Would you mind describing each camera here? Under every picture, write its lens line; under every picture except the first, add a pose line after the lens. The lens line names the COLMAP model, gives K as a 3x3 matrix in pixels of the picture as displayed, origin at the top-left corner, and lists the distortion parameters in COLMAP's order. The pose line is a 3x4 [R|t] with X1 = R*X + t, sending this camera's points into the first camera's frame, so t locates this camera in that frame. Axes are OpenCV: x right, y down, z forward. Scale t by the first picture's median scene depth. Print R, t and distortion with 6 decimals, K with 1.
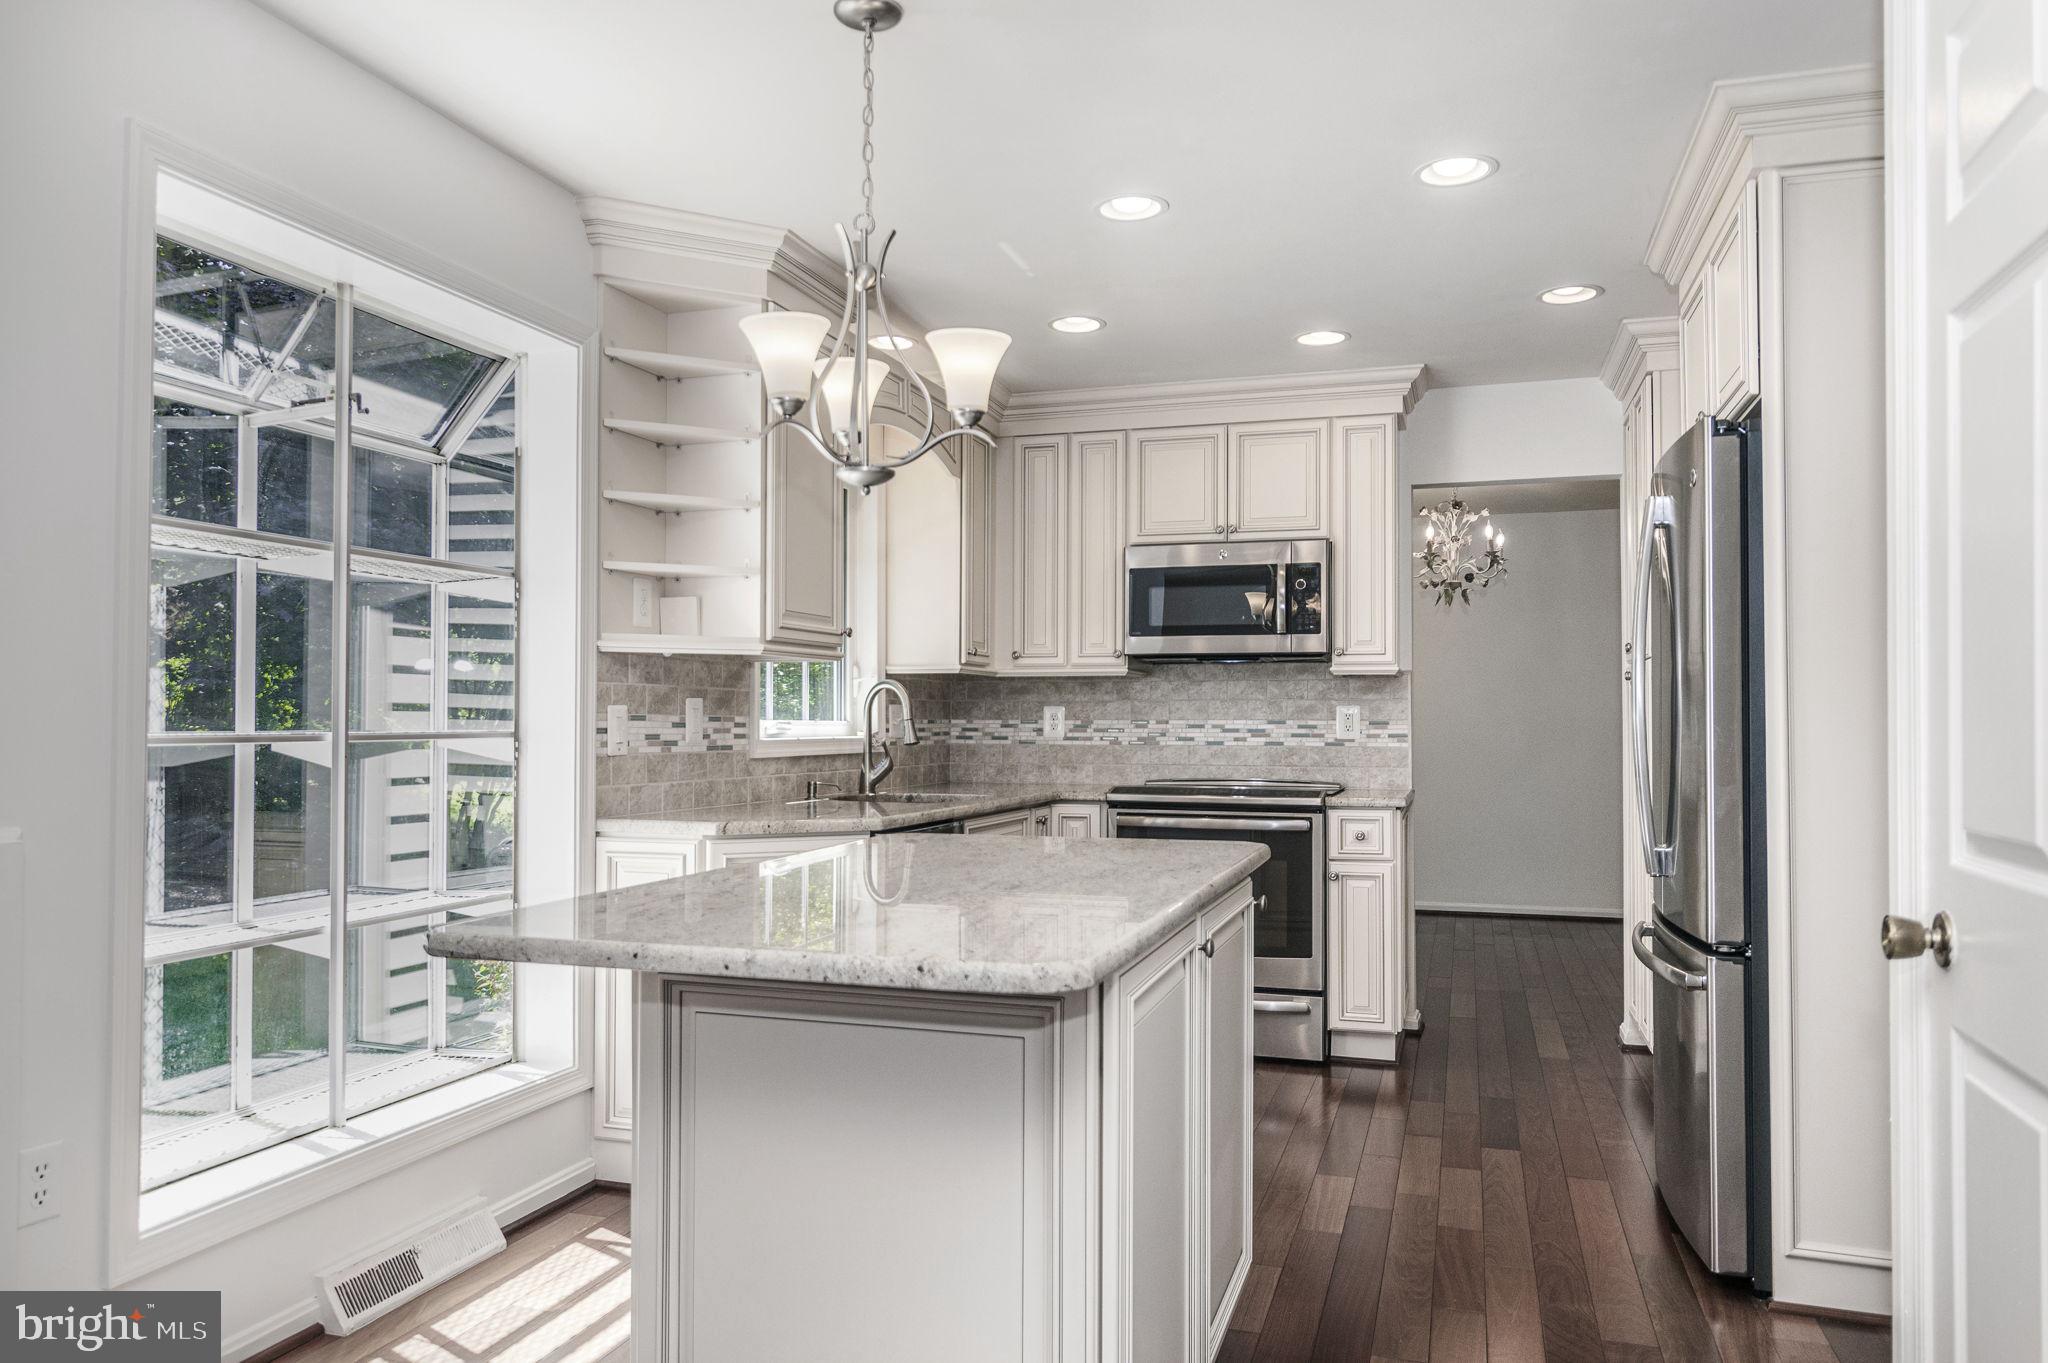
lens RADIAL K [[1375.3, 0, 1021.2], [0, 1375.3, 689.2], [0, 0, 1]] dist [-0.031890, 0.001974]
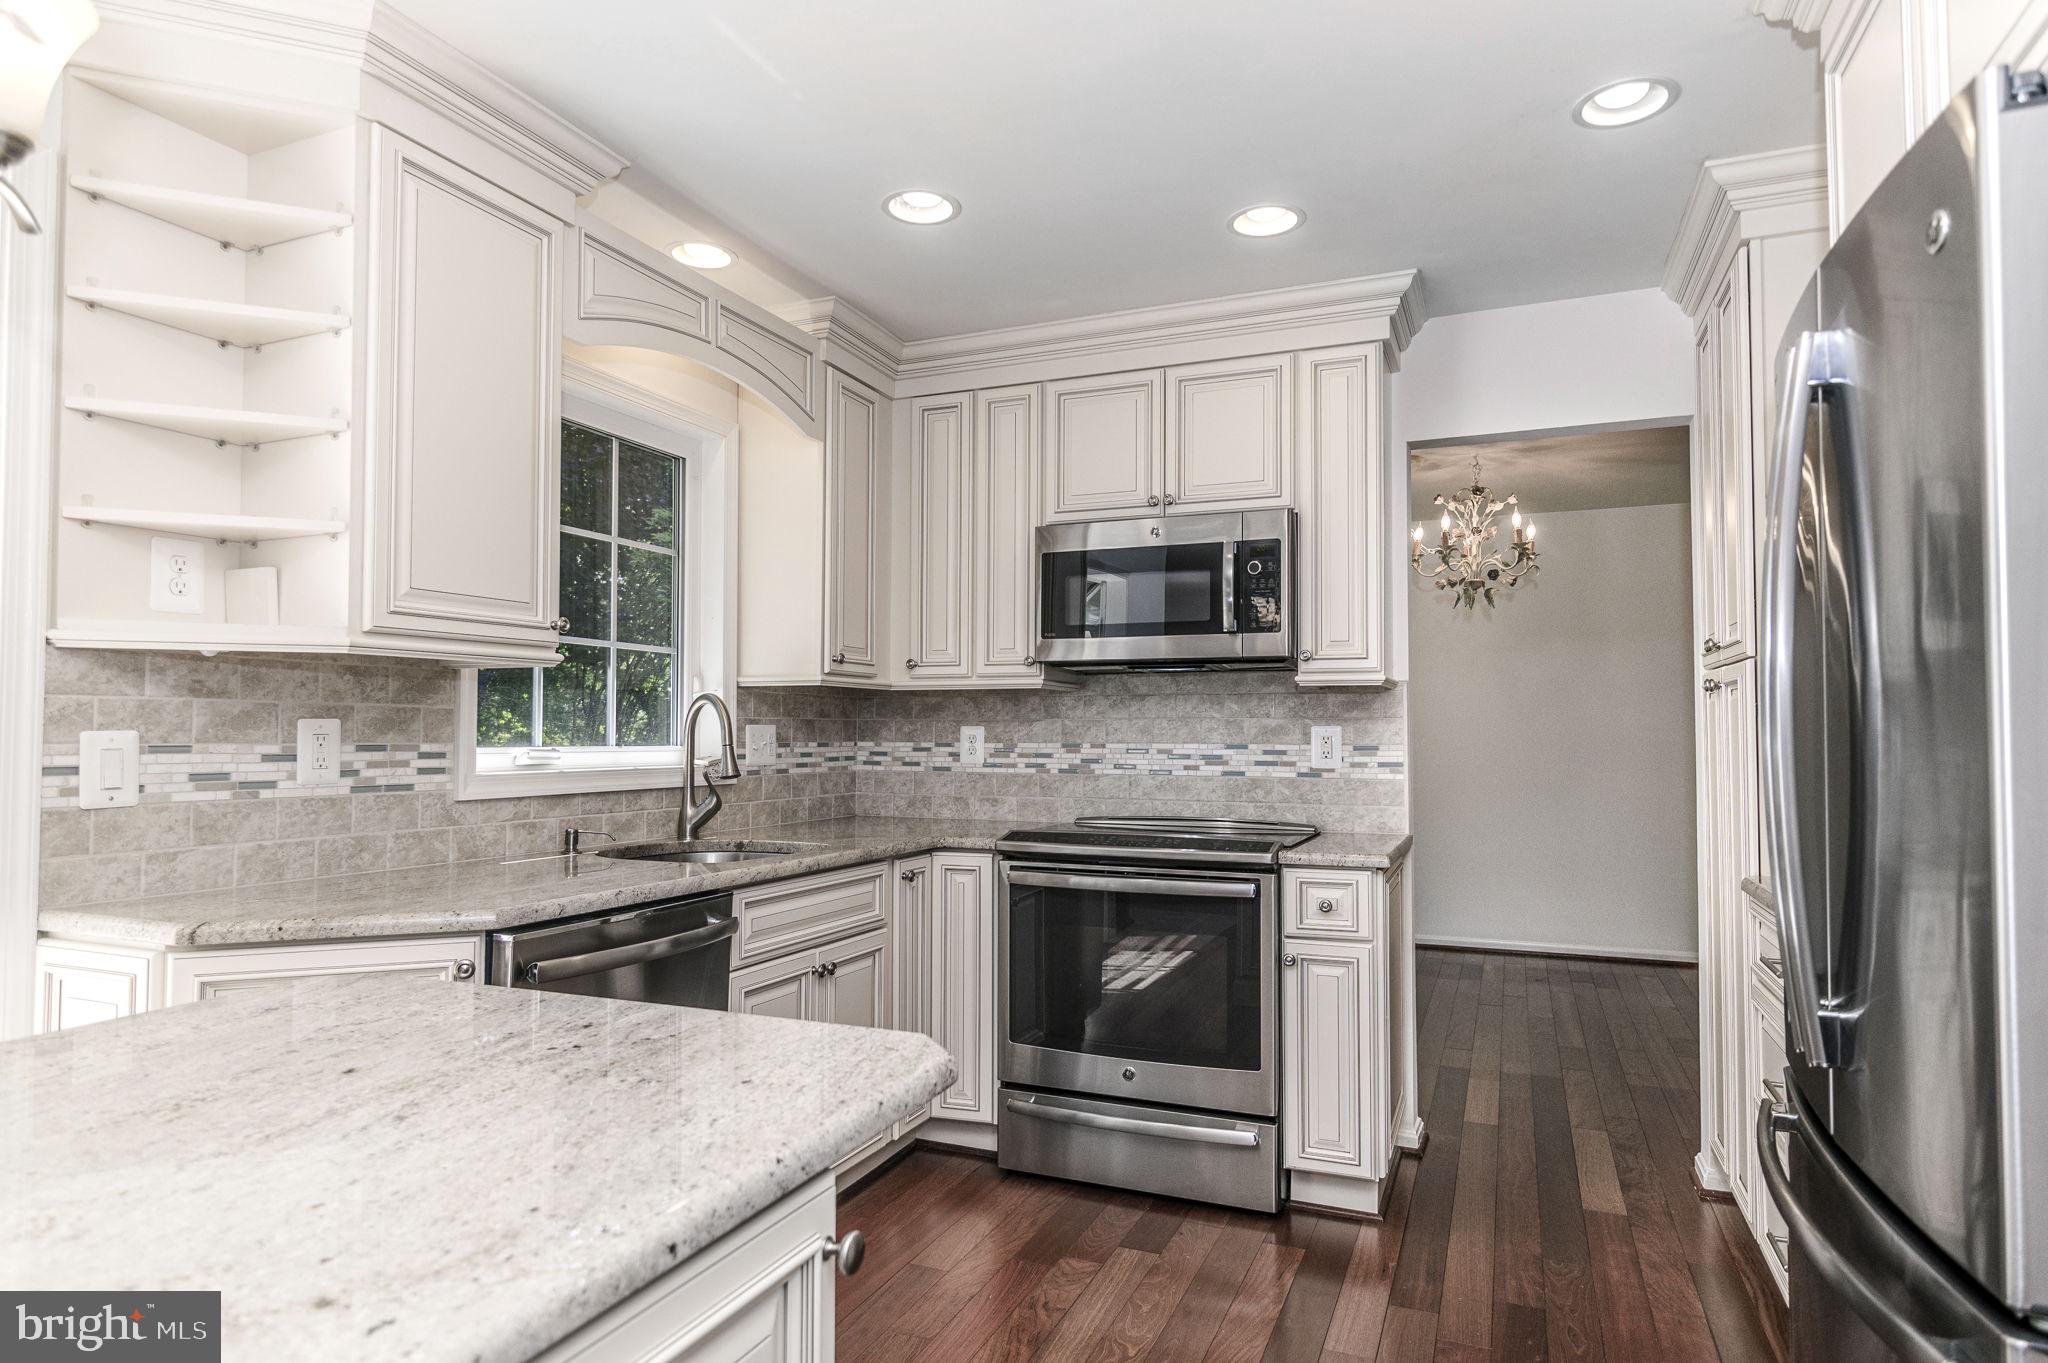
lens RADIAL K [[1158.5, 0, 1027.0], [0, 1158.5, 694.5], [0, 0, 1]] dist [-0.015130, 0.004456]
pose [[0.996576, -0.002383, -0.082650, 0.130434], [0.001529, 0.999945, -0.010398, 0.000686], [0.082670, 0.010236, 0.996524, 0.348318]]
